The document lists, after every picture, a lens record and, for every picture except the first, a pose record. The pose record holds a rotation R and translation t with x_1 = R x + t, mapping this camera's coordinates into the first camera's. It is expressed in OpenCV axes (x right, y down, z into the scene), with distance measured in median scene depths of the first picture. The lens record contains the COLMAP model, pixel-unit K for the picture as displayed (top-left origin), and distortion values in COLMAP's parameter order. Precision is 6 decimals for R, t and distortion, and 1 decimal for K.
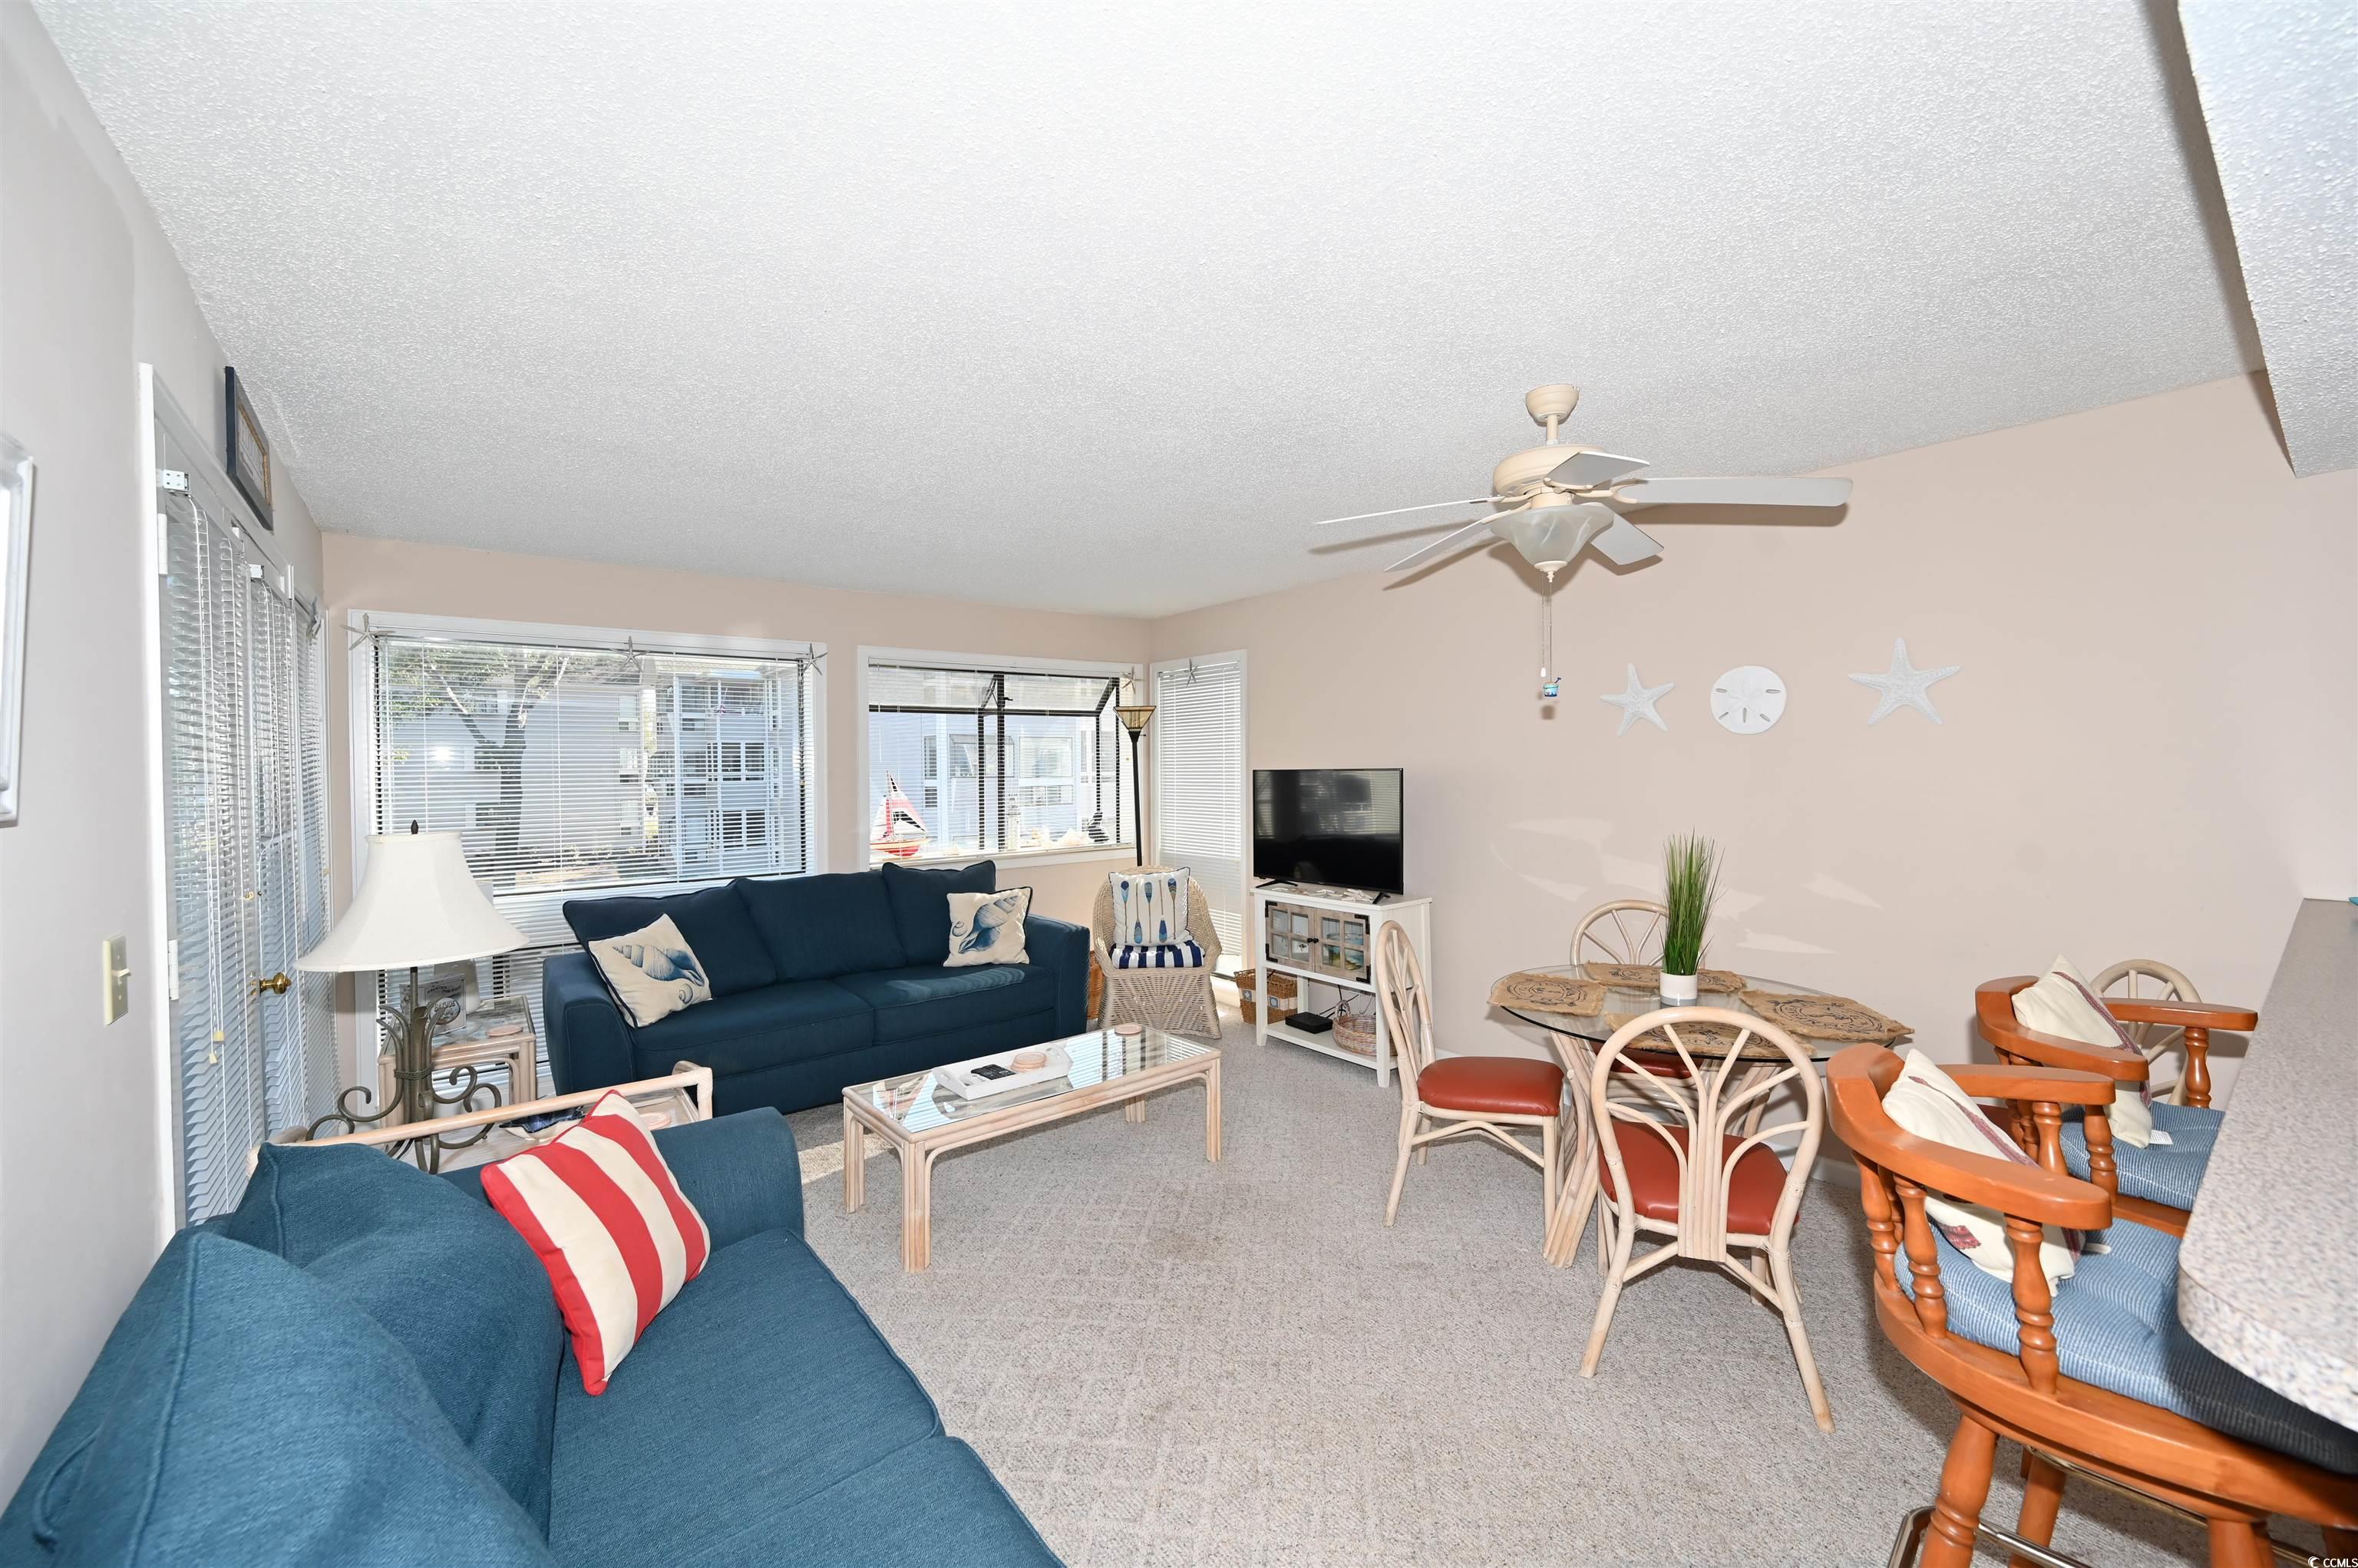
lens RADIAL K [[934.0, 0, 1179.3], [0, 934.0, 786.5], [0, 0, 1]] dist [0.004212, 0.000041]
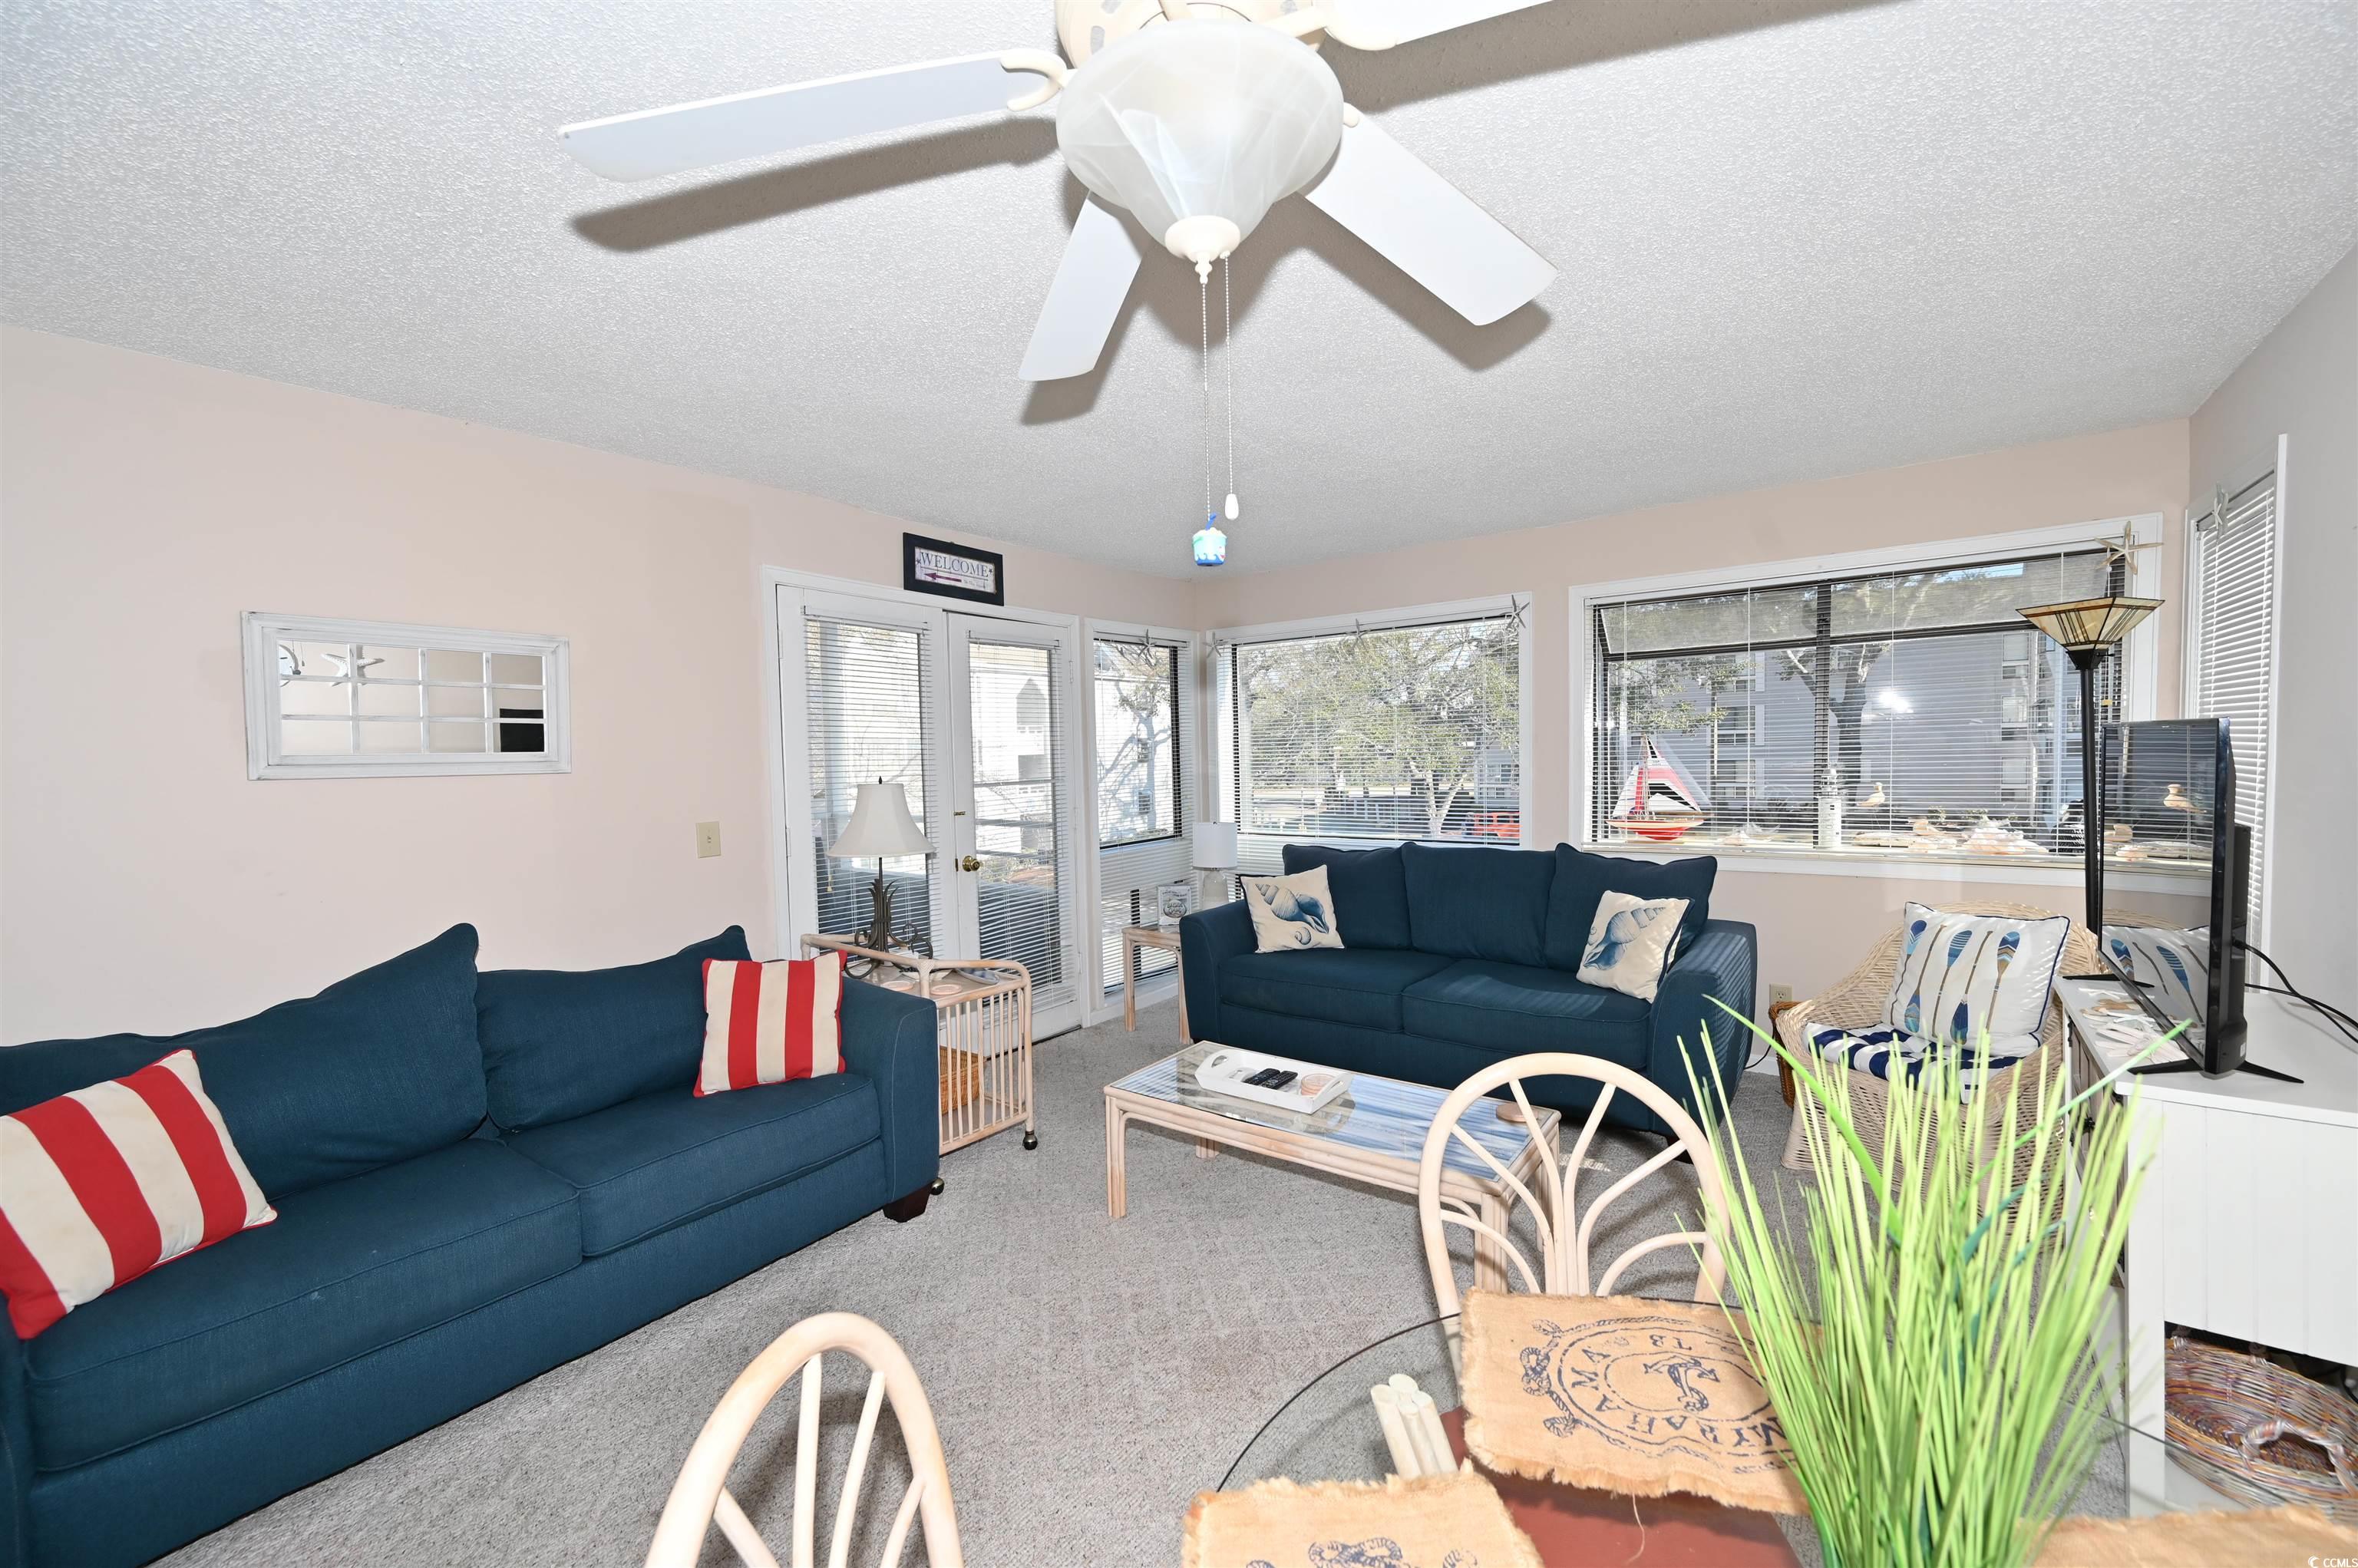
lens RADIAL K [[939.3, 0, 1173.1], [0, 939.3, 780.8], [0, 0, 1]] dist [0.001563, -0.000030]
pose [[0.251049, 0.037693, -0.967240, 0.427628], [0.002766, 0.999210, 0.039657, -0.009435], [0.967970, -0.012631, 0.250746, 0.459798]]
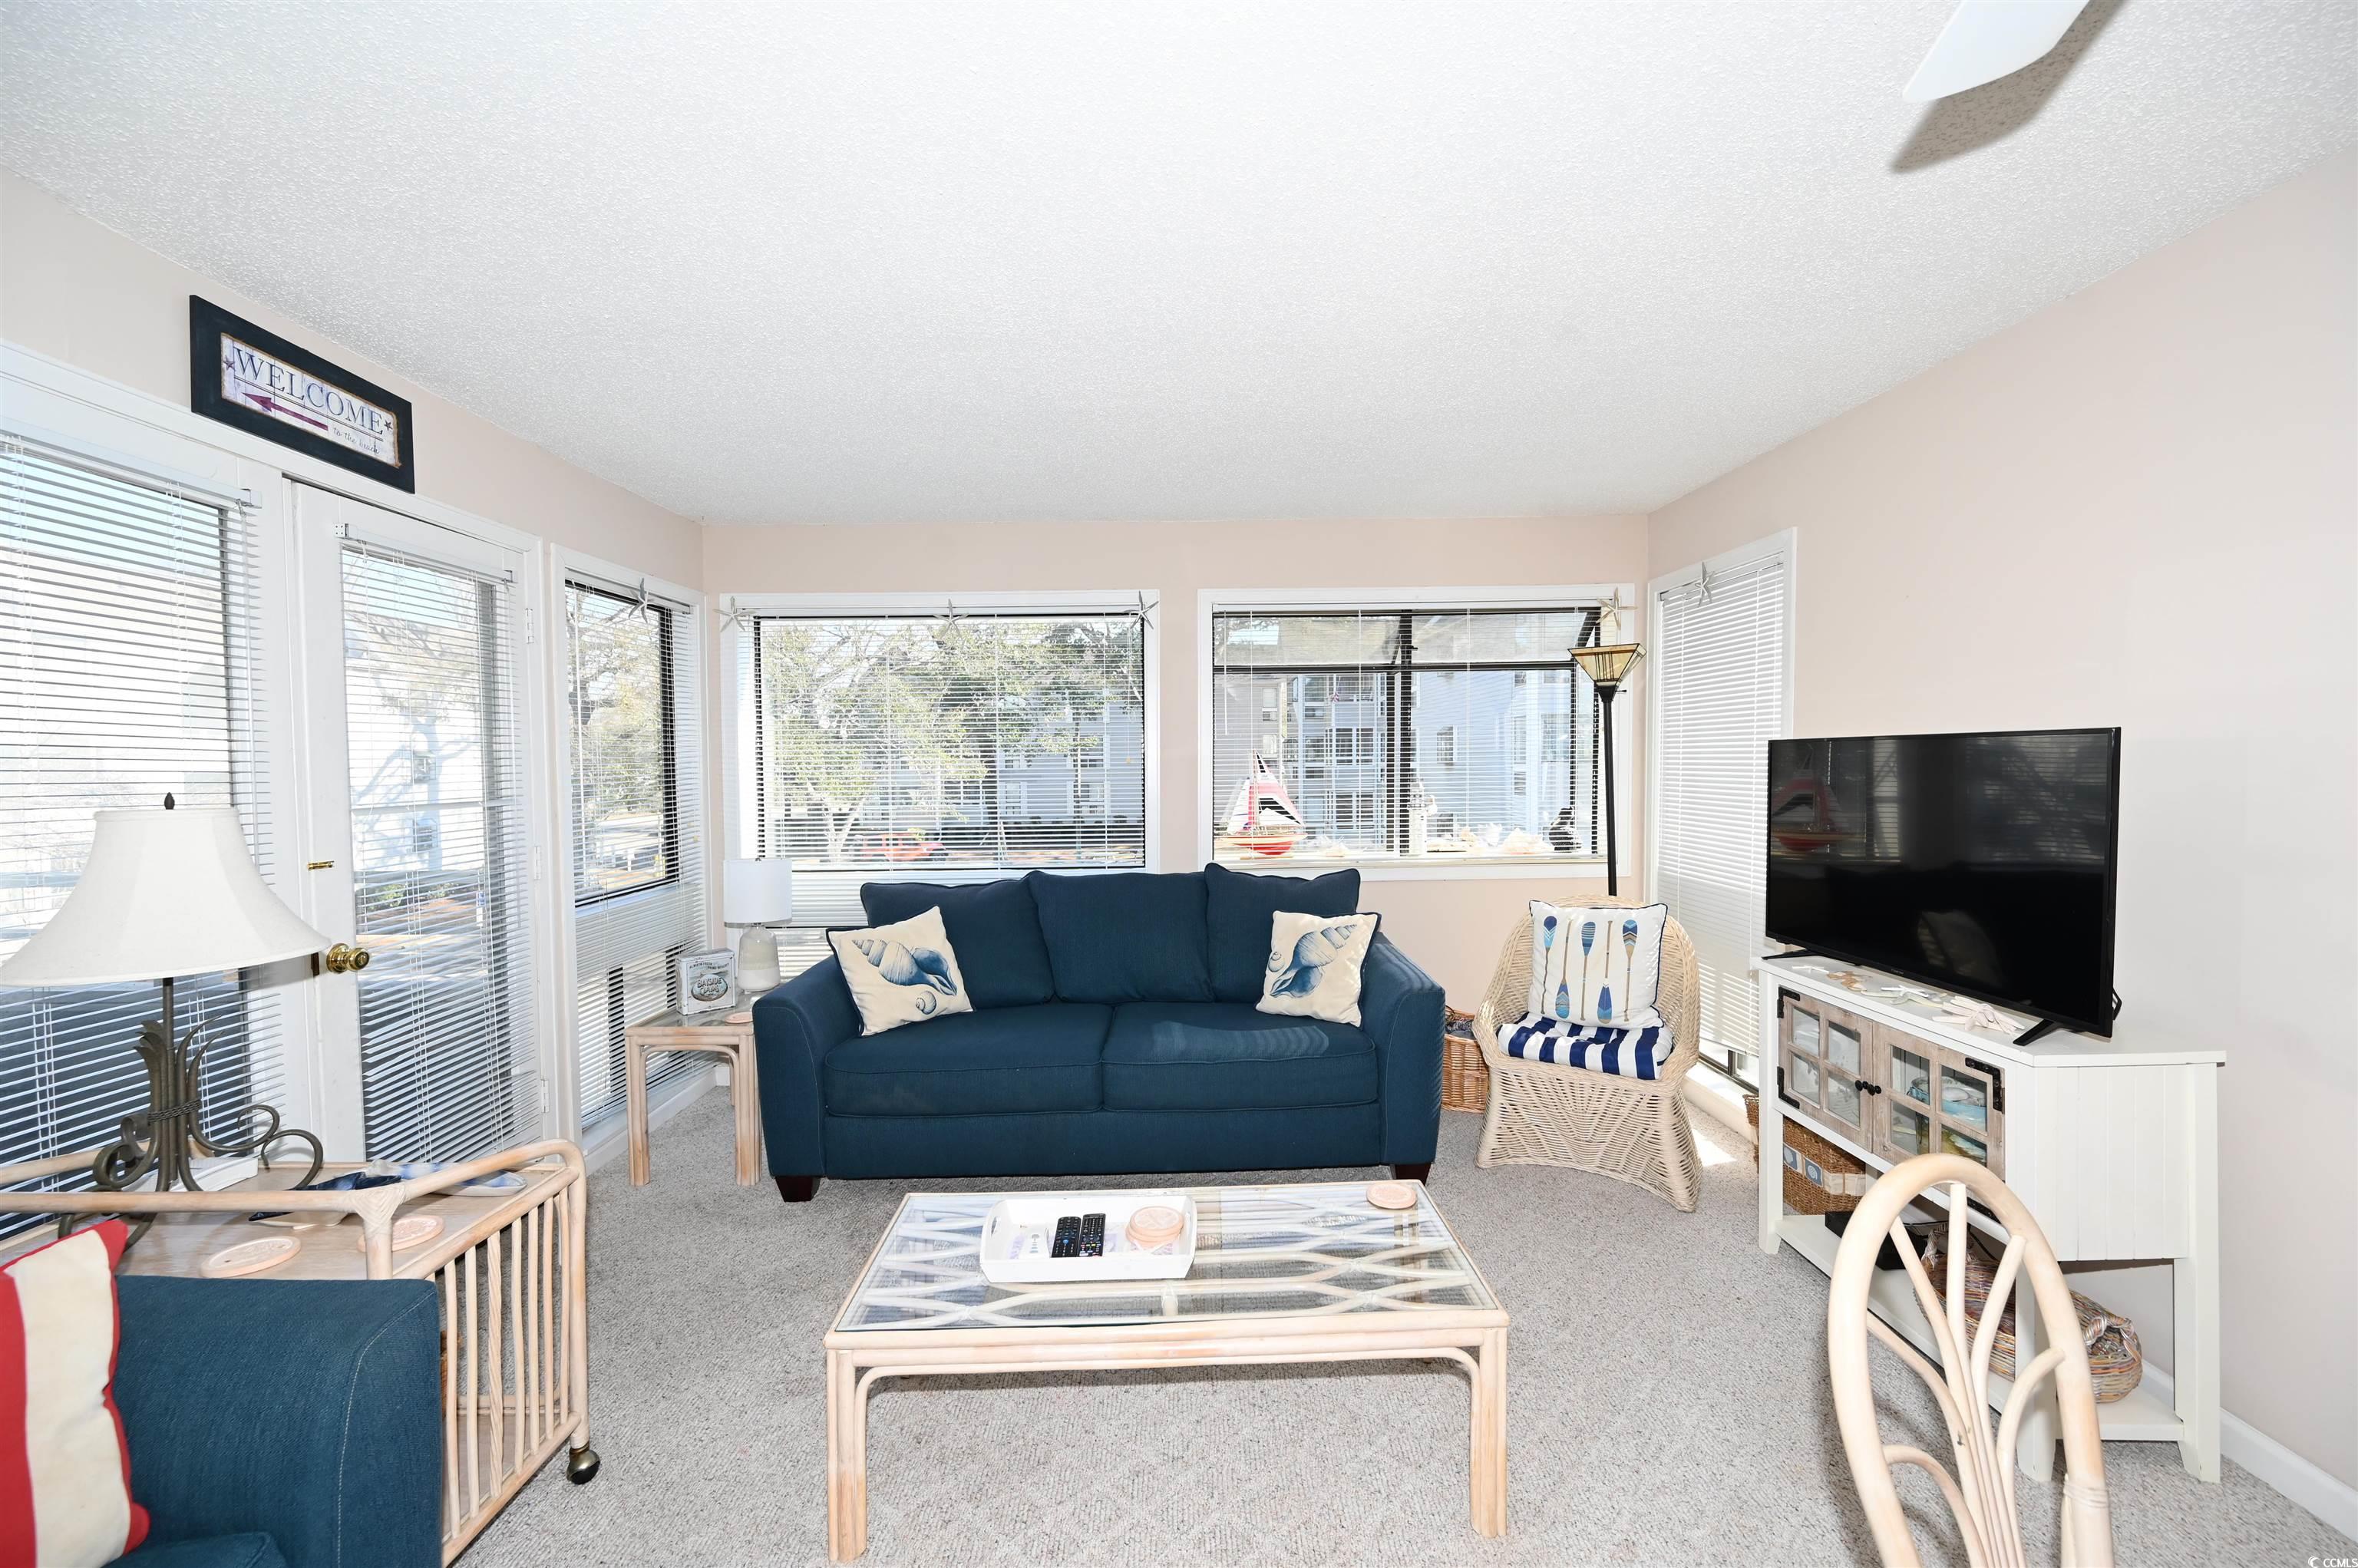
lens RADIAL K [[934.0, 0, 1179.3], [0, 934.0, 786.5], [0, 0, 1]] dist [0.004212, 0.000041]
pose [[0.794937, 0.020510, -0.606345, 0.141507], [-0.010959, 0.999751, 0.019450, 0.002812], [0.606593, -0.008817, 0.794964, 0.374331]]
